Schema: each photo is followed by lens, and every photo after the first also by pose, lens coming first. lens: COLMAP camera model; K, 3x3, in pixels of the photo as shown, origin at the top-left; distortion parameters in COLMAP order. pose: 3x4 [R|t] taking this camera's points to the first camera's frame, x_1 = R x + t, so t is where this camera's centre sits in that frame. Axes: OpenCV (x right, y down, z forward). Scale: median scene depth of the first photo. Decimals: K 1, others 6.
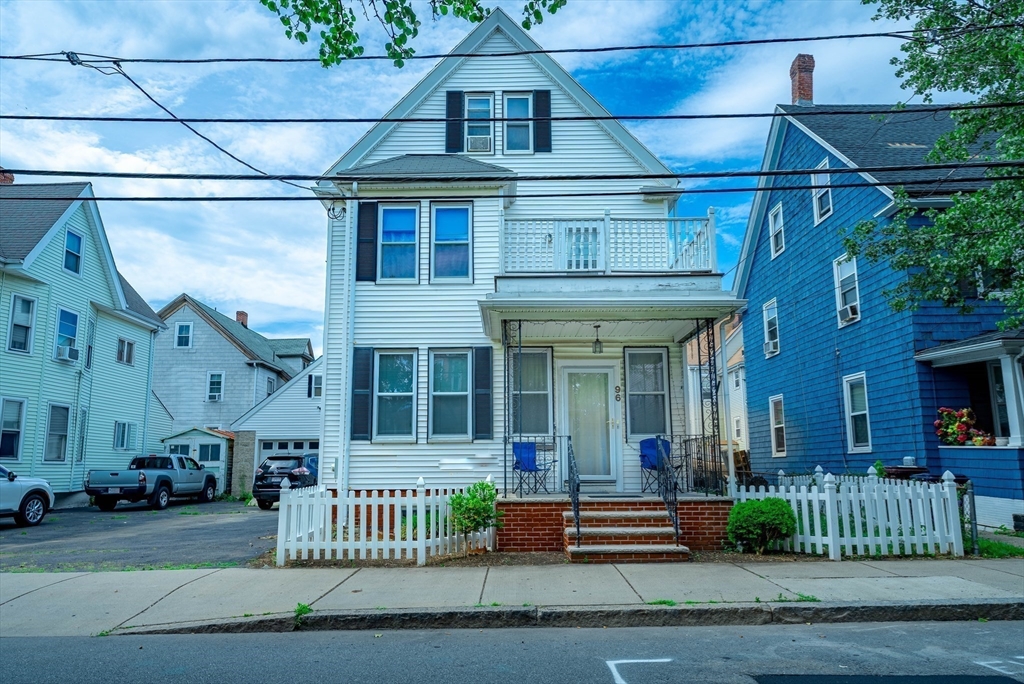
lens RADIAL K [[632.0, 0, 504.9], [0, 632.0, 382.1], [0, 0, 1]] dist [-0.003380, -0.000966]
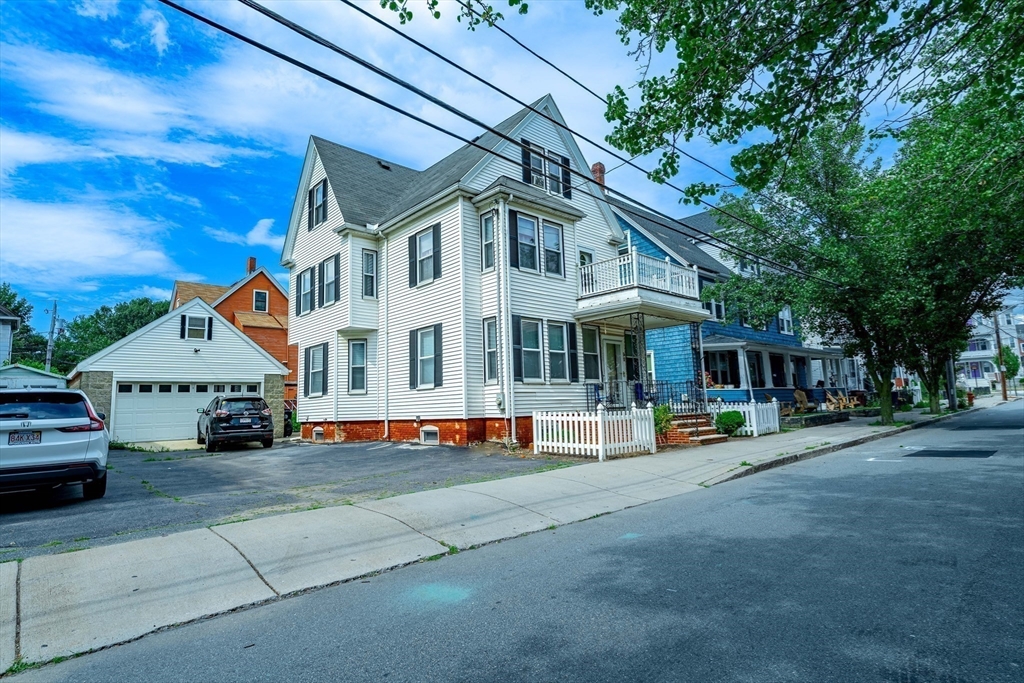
lens RADIAL K [[535.3, 0, 513.3], [0, 535.3, 336.0], [0, 0, 1]] dist [0.000834, -0.000397]
pose [[0.733717, 0.073750, 0.675440, -0.937781], [-0.066033, 0.997126, -0.037144, 0.032667], [-0.676238, -0.017348, 0.736479, 0.118225]]
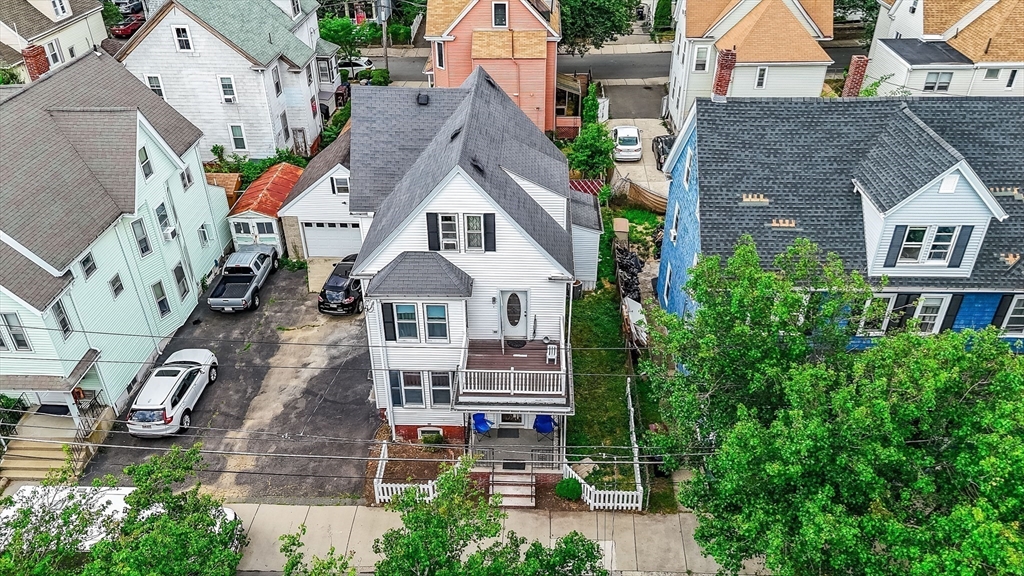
lens RADIAL K [[765.0, 0, 507.5], [0, 765.0, 288.6], [0, 0, 1]] dist [0.033314, 0.000005]
pose [[0.999321, 0.015902, -0.033243, 0.172822], [0.009627, 0.758125, 0.652038, -1.585011], [0.035571, -0.651916, 0.757457, -0.519900]]
